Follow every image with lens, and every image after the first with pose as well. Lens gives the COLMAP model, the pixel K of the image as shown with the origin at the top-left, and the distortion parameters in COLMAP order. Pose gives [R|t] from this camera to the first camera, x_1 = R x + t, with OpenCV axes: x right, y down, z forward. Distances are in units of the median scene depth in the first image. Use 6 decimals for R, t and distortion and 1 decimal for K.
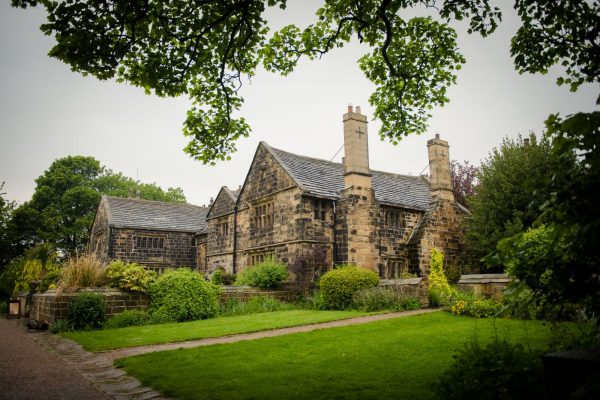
lens RADIAL K [[452.2, 0, 300.0], [0, 452.2, 200.0], [0, 0, 1]] dist [-0.059980, 0.005045]
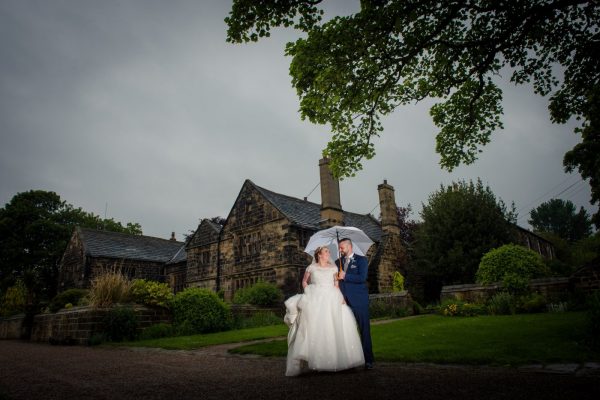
lens RADIAL K [[400.2, 0, 300.0], [0, 400.2, 200.0], [0, 0, 1]] dist [-0.053913, 0.000833]
pose [[0.983575, 0.028451, 0.178246, -0.139784], [-0.010167, 0.994664, -0.102661, 0.026932], [-0.180216, 0.099162, 0.978616, -0.019862]]
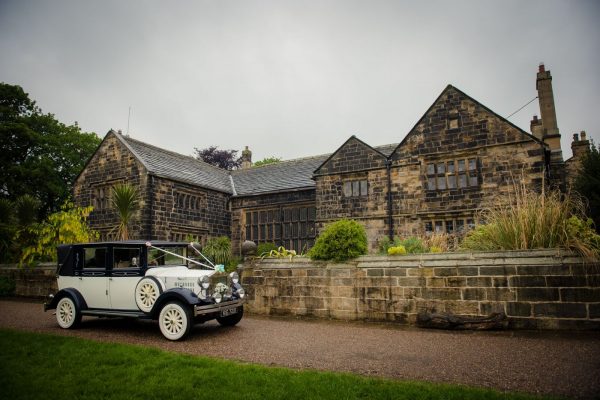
lens RADIAL K [[452.2, 0, 300.0], [0, 452.2, 200.0], [0, 0, 1]] dist [-0.059980, 0.005045]
pose [[0.934692, 0.081789, 0.345920, -0.637019], [-0.090668, 0.995836, 0.009533, 0.102709], [-0.343700, -0.040274, 0.938215, 0.331271]]
